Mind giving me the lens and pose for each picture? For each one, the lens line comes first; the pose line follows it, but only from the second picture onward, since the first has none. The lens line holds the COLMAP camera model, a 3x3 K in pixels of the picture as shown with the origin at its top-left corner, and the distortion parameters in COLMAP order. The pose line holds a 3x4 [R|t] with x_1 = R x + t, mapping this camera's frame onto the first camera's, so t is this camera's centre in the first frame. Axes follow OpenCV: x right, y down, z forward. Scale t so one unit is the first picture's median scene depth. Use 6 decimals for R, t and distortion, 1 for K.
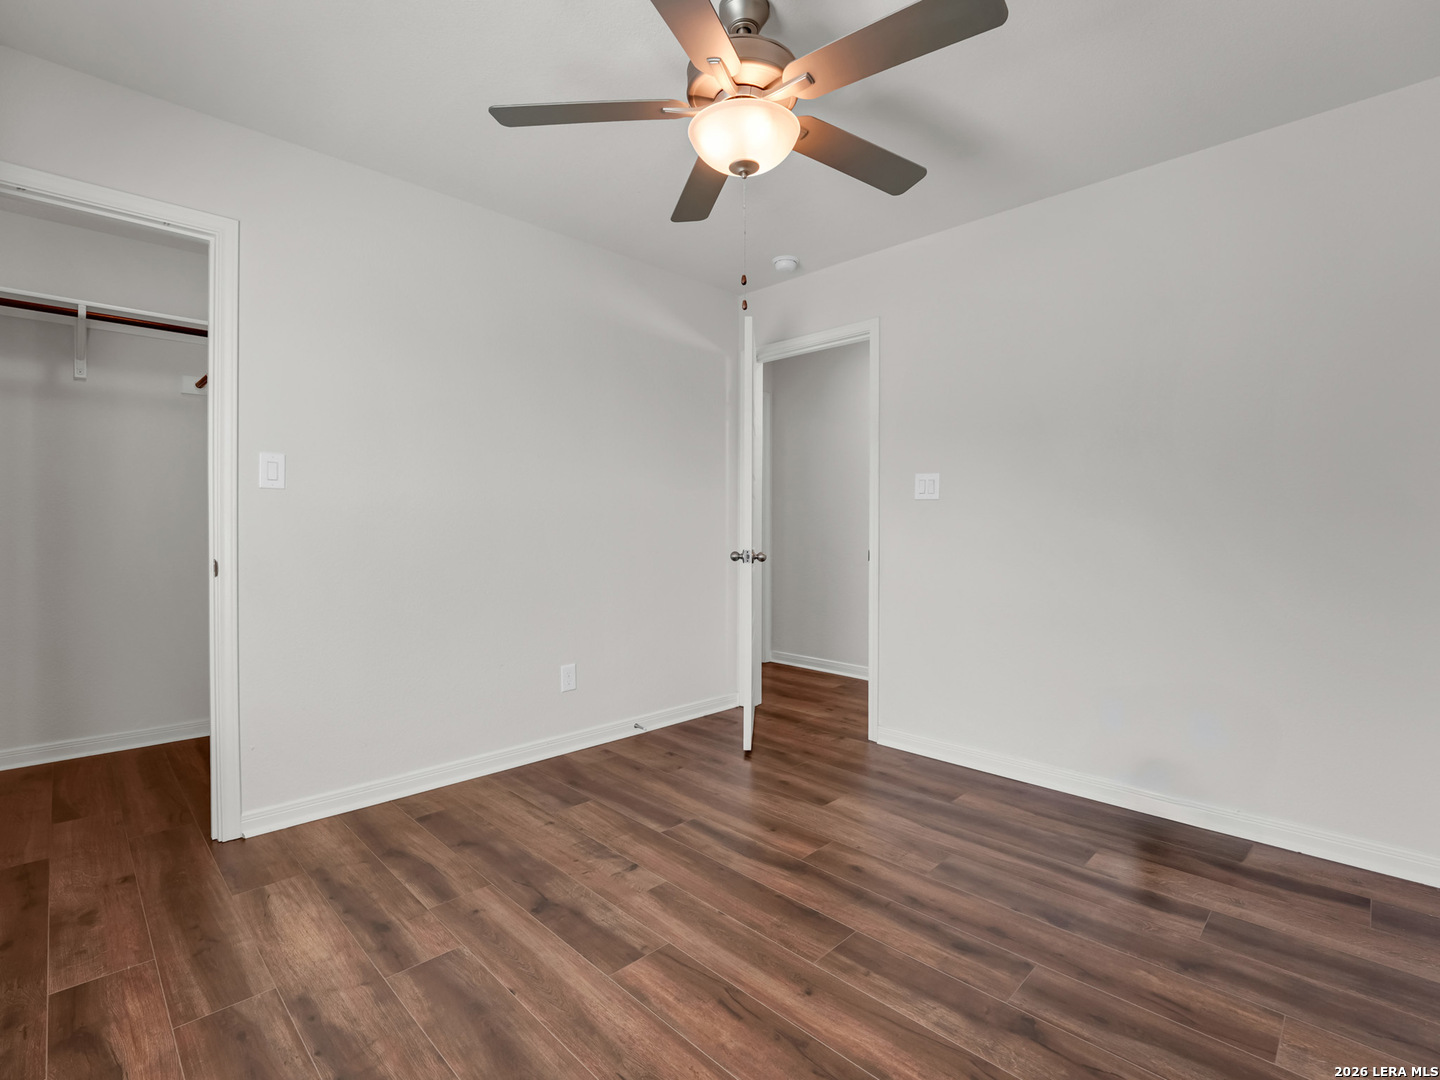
lens RADIAL K [[665.9, 0, 718.0], [0, 665.9, 536.0], [0, 0, 1]] dist [-0.022615, 0.000979]
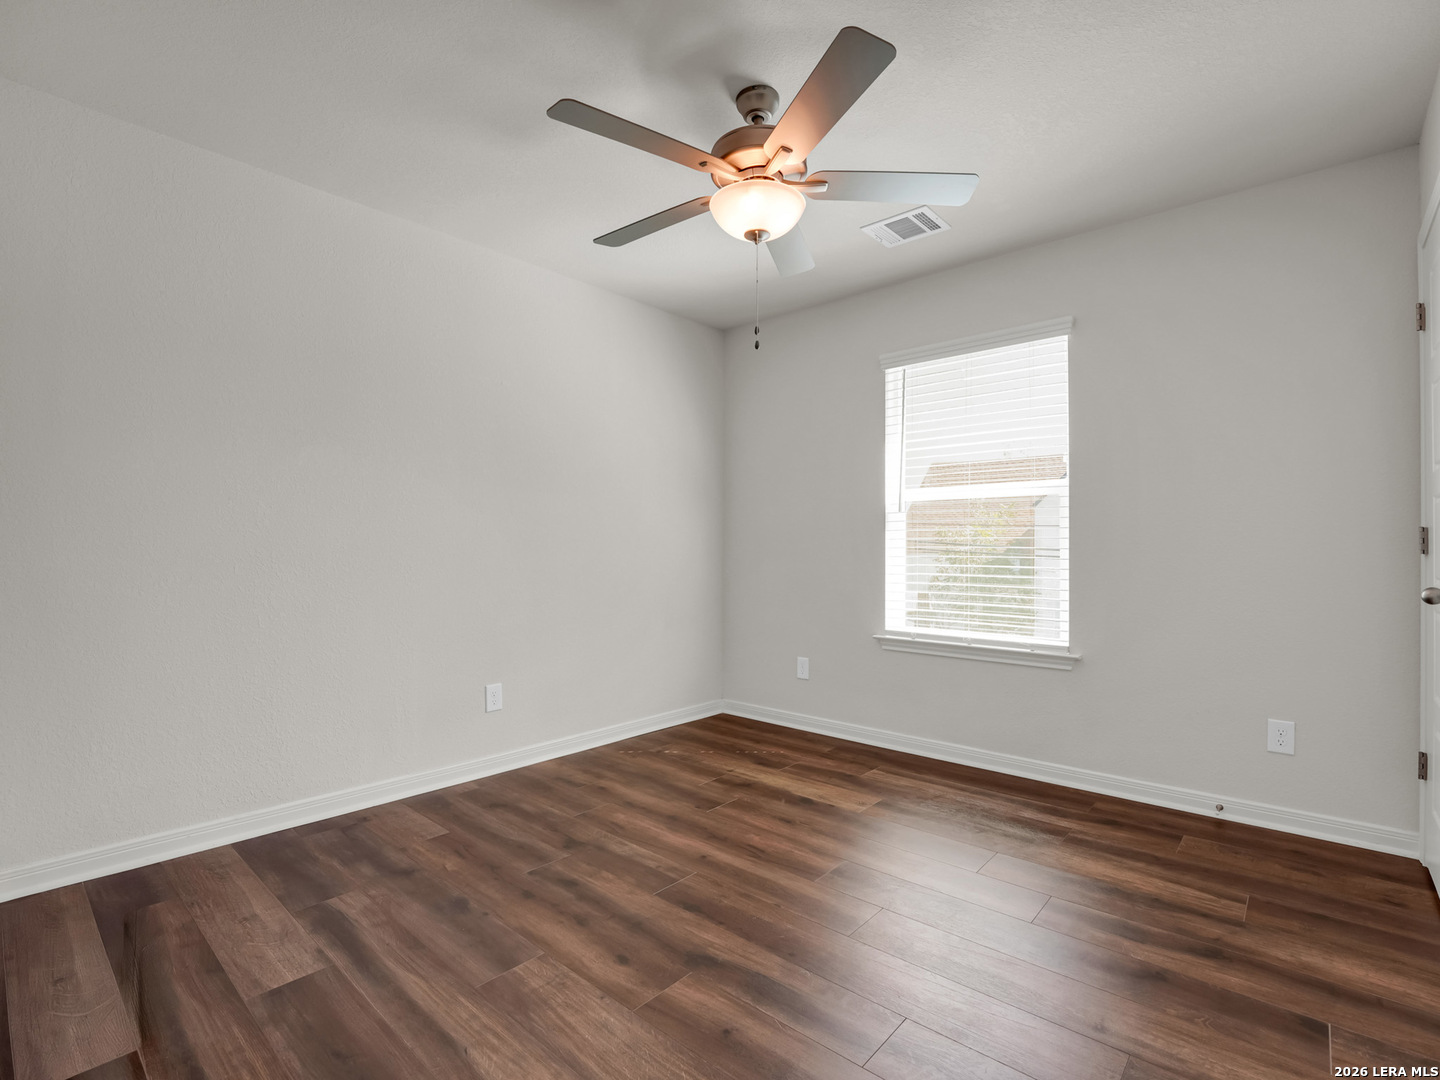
lens RADIAL K [[665.9, 0, 715.6], [0, 665.9, 538.7], [0, 0, 1]] dist [-0.022615, 0.000979]
pose [[-0.998181, -0.006213, -0.059969, 0.169111], [-0.006532, 0.999966, 0.005128, -0.011701], [0.059935, 0.005511, -0.998187, 2.045561]]
